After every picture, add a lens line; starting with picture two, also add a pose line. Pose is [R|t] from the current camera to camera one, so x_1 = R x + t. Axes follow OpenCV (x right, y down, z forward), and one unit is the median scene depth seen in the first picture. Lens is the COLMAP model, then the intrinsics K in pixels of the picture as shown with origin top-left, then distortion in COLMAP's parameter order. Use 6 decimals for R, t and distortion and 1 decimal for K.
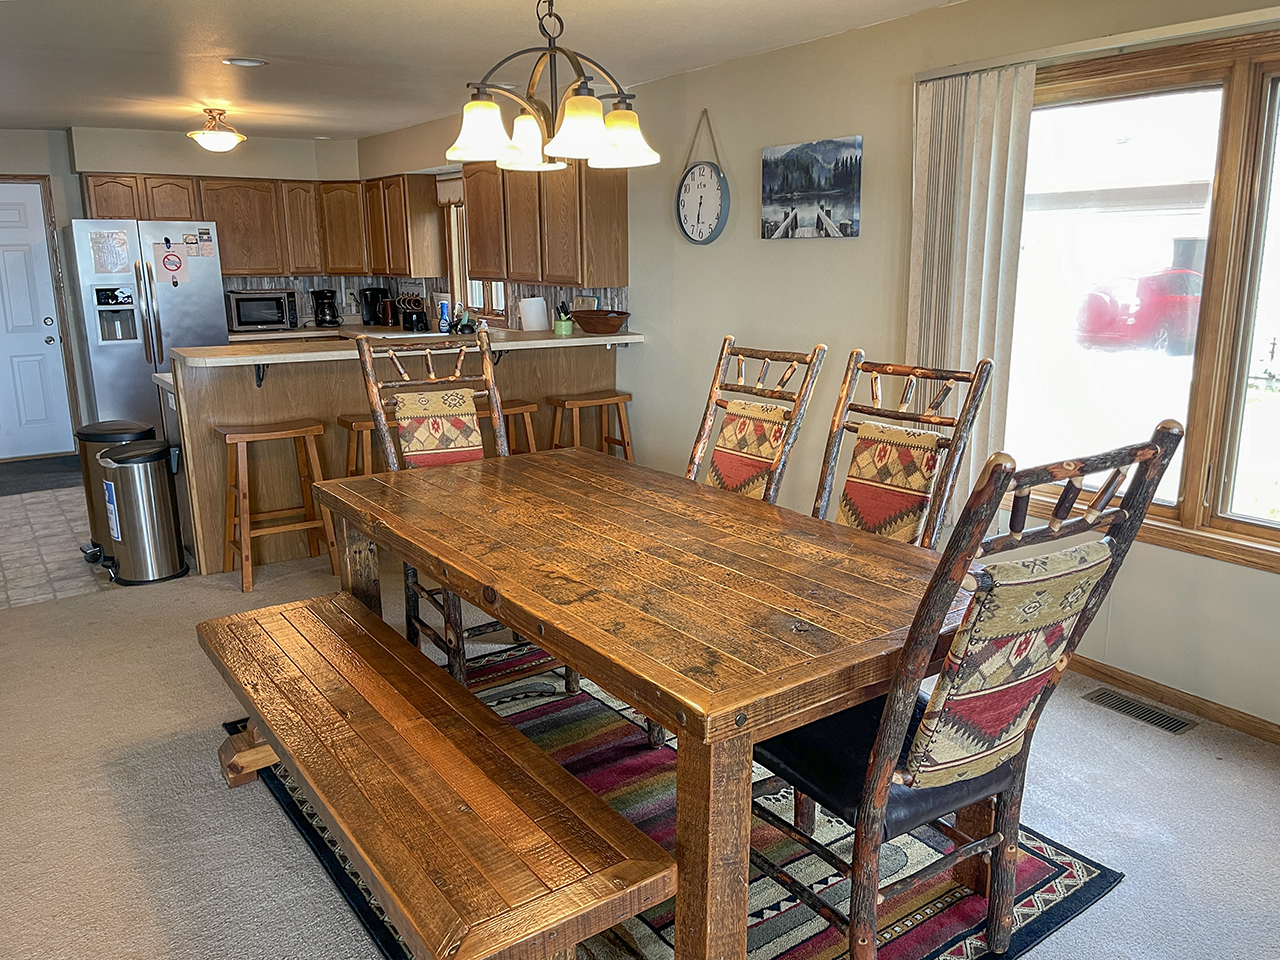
lens RADIAL K [[998.3, 0, 647.1], [0, 998.3, 483.8], [0, 0, 1]] dist [0.072355, -0.102268]
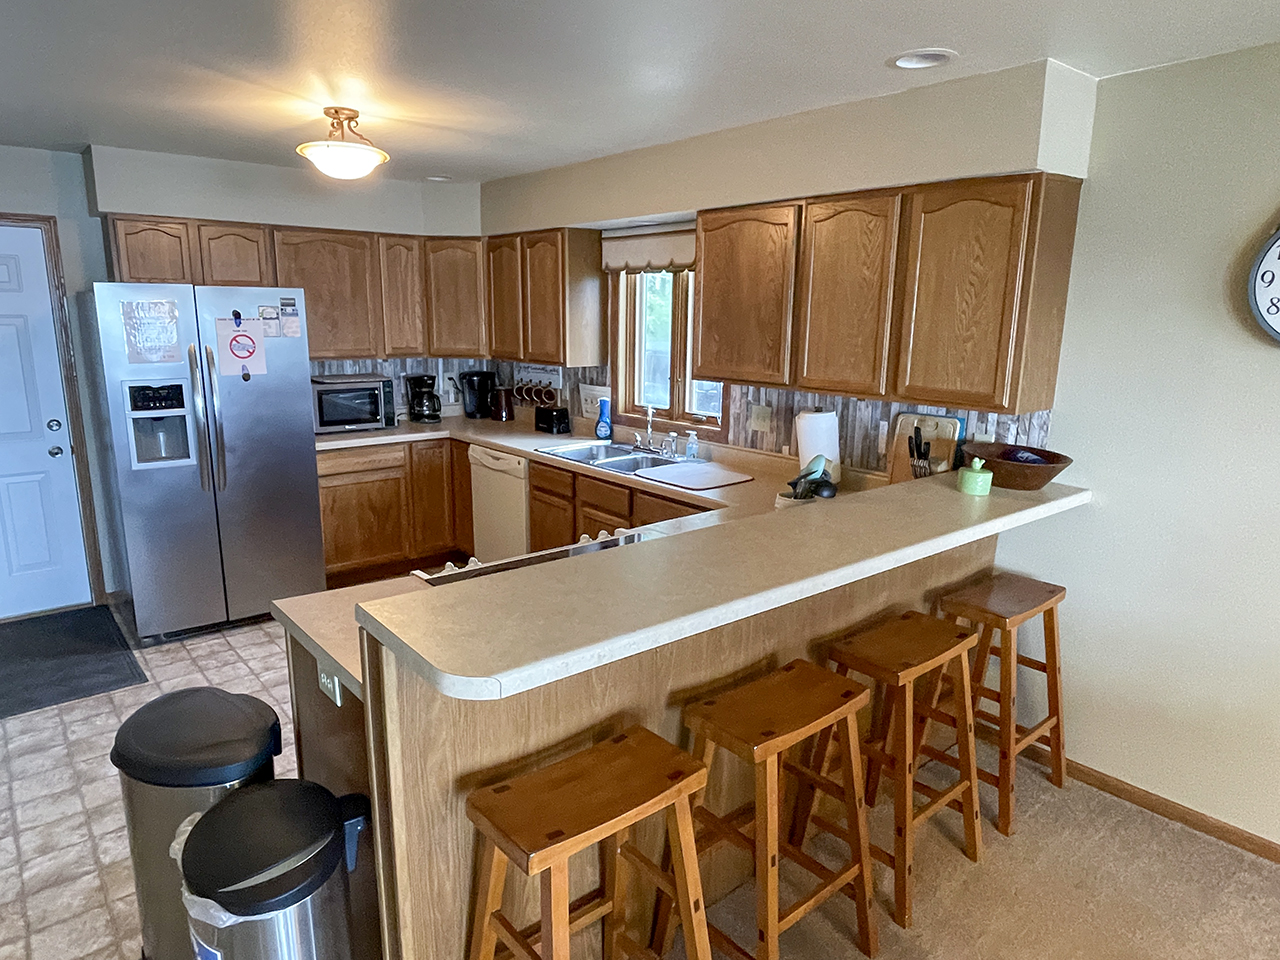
lens RADIAL K [[813.1, 0, 634.4], [0, 813.1, 493.3], [0, 0, 1]] dist [0.000615, 0.000052]
pose [[0.996554, -0.000233, 0.082949, -0.304888], [0.001000, 0.999957, -0.009210, -0.138257], [-0.082944, 0.009261, 0.996511, 0.518253]]
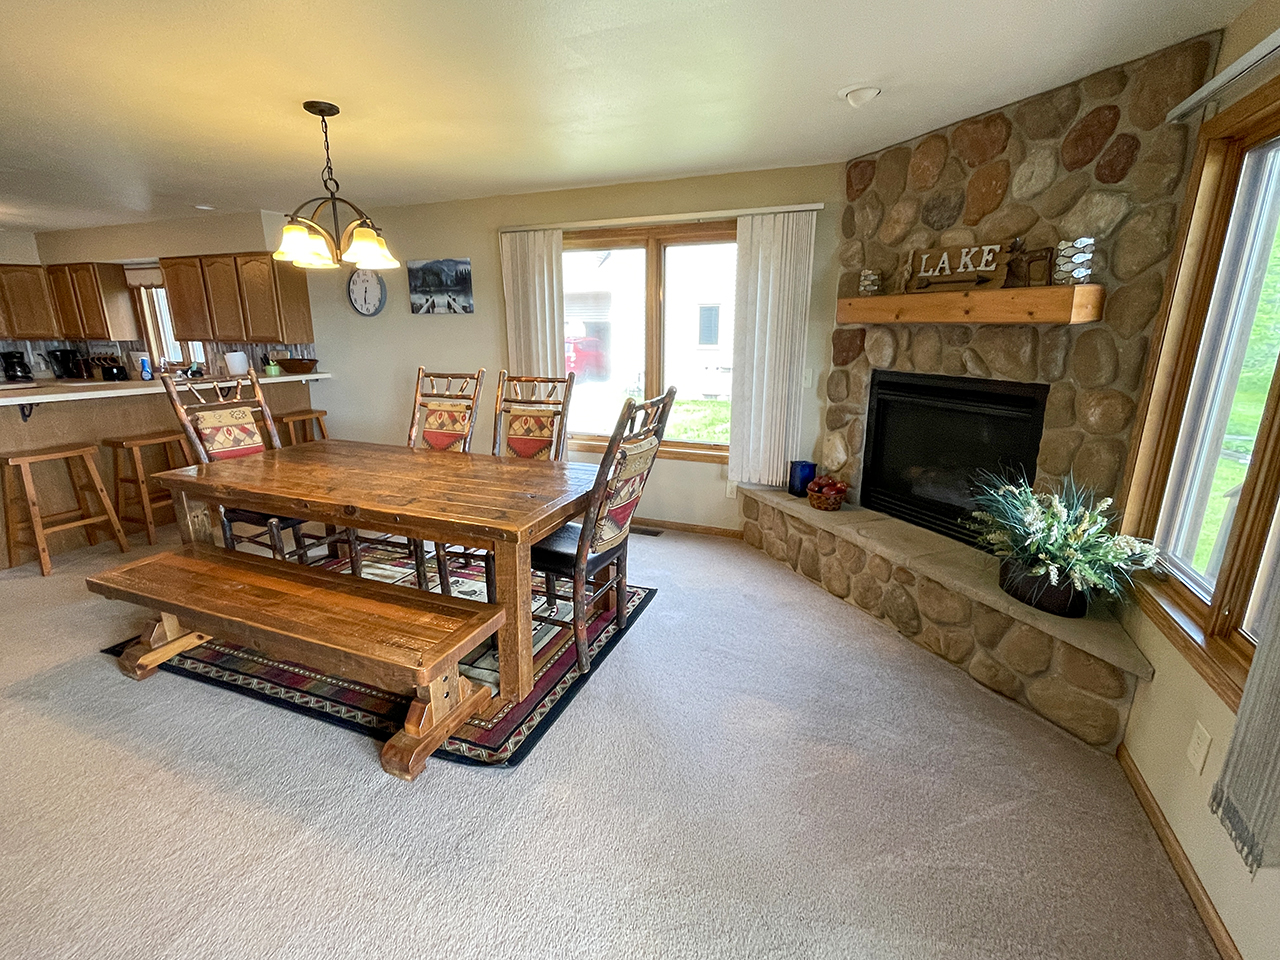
lens RADIAL K [[601.6, 0, 639.3], [0, 601.6, 484.8], [0, 0, 1]] dist [-0.001957, 0.000076]
pose [[0.841832, -0.130905, 0.523625, -0.111616], [0.116013, 0.991353, 0.061322, 0.024389], [-0.527125, 0.009125, 0.849739, -0.067920]]
